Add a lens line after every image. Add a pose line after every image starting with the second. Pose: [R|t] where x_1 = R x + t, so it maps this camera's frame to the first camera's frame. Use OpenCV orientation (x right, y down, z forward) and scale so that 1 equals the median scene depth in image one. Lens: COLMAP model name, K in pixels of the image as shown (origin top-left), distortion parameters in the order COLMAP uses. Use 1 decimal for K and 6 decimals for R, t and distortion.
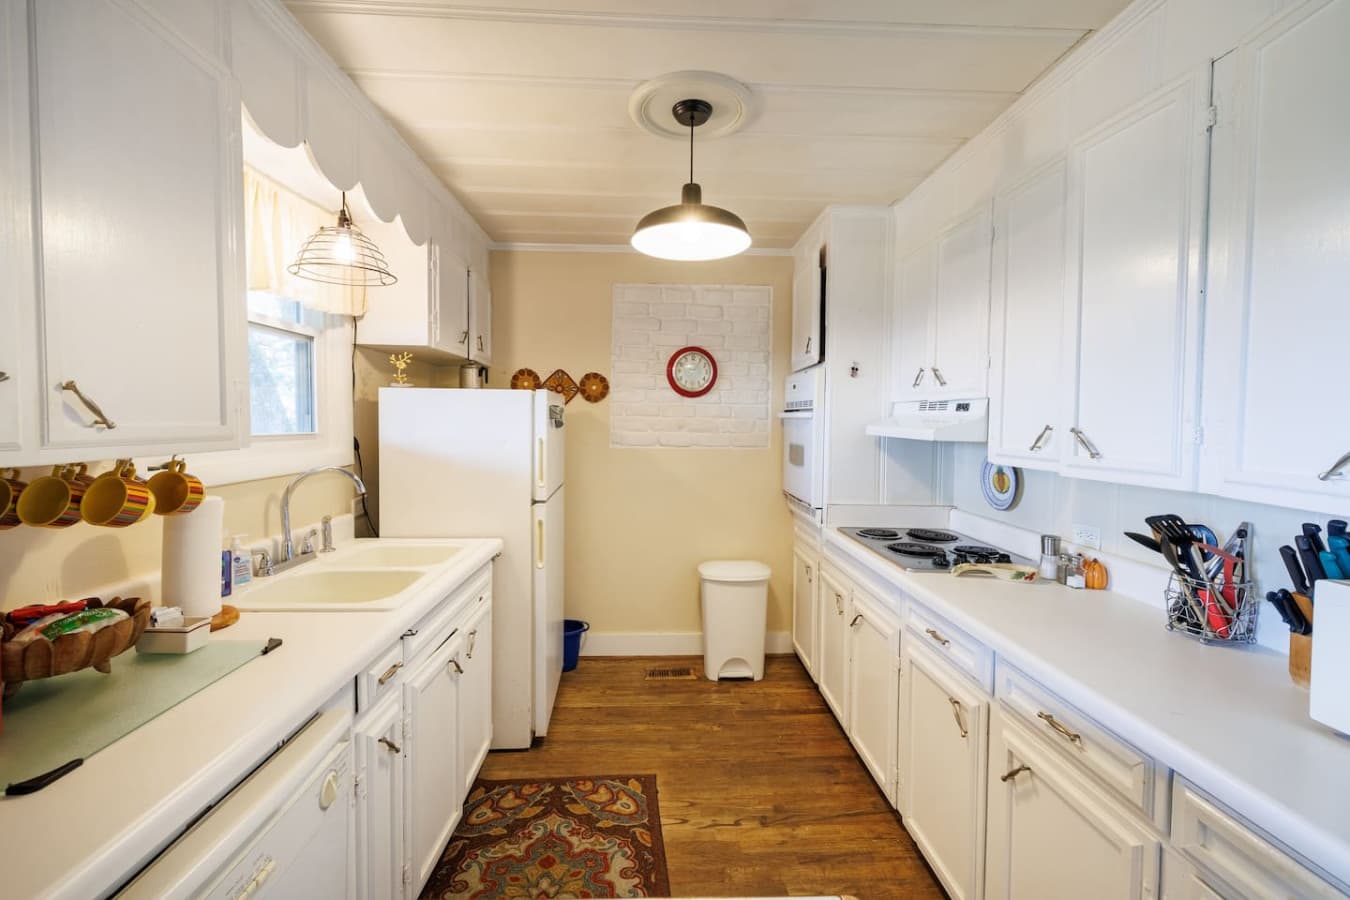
lens RADIAL K [[565.1, 0, 667.5], [0, 565.1, 440.5], [0, 0, 1]] dist [-0.000421, 0.000393]
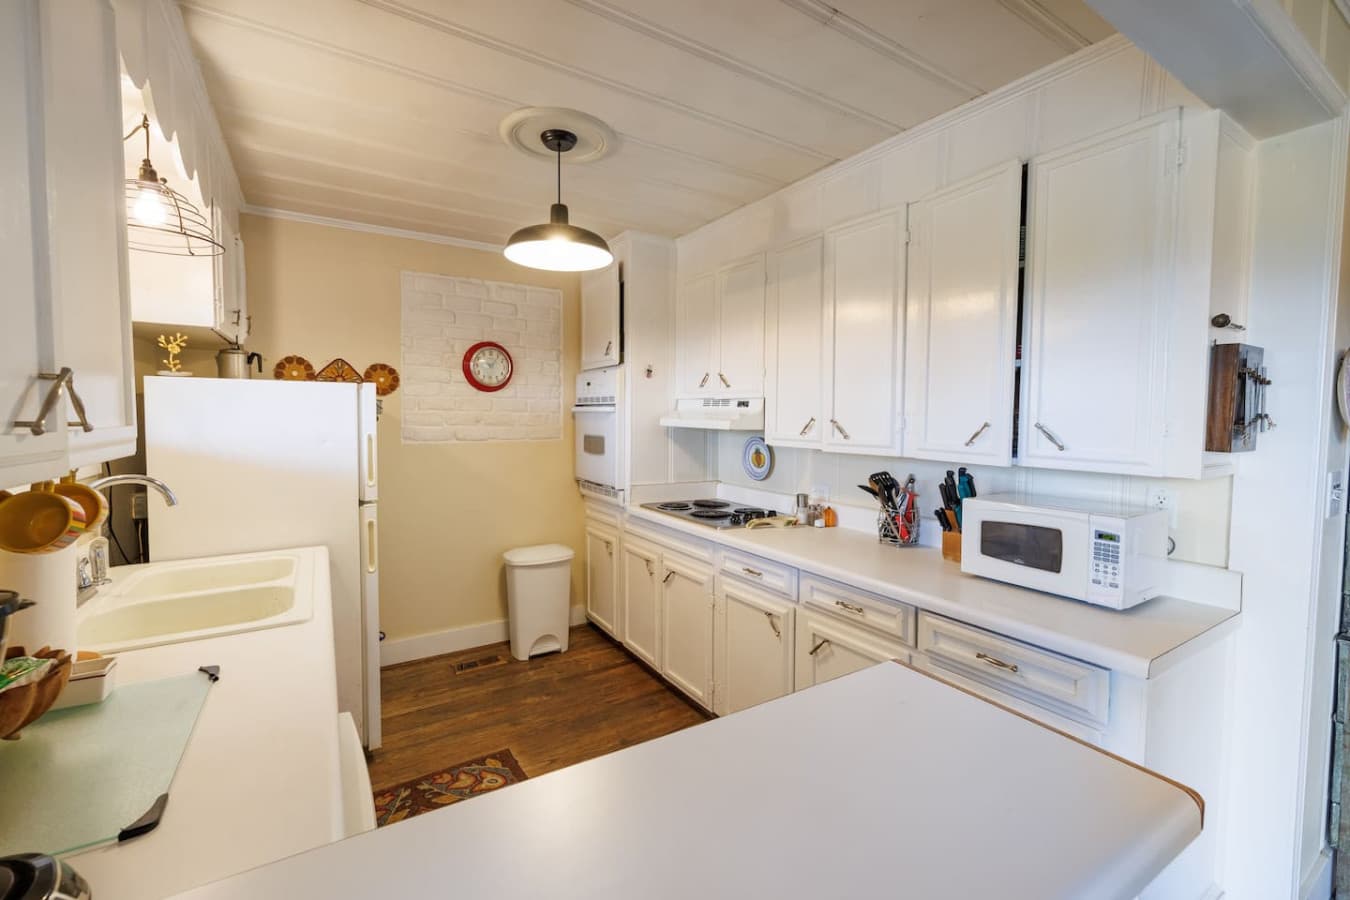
lens RADIAL K [[565.1, 0, 667.5], [0, 565.1, 440.5], [0, 0, 1]] dist [-0.000421, 0.000393]
pose [[0.869317, -0.027663, 0.493480, -0.251882], [0.020586, 0.999593, 0.019769, -0.002637], [-0.493826, -0.007026, 0.869533, -0.062781]]
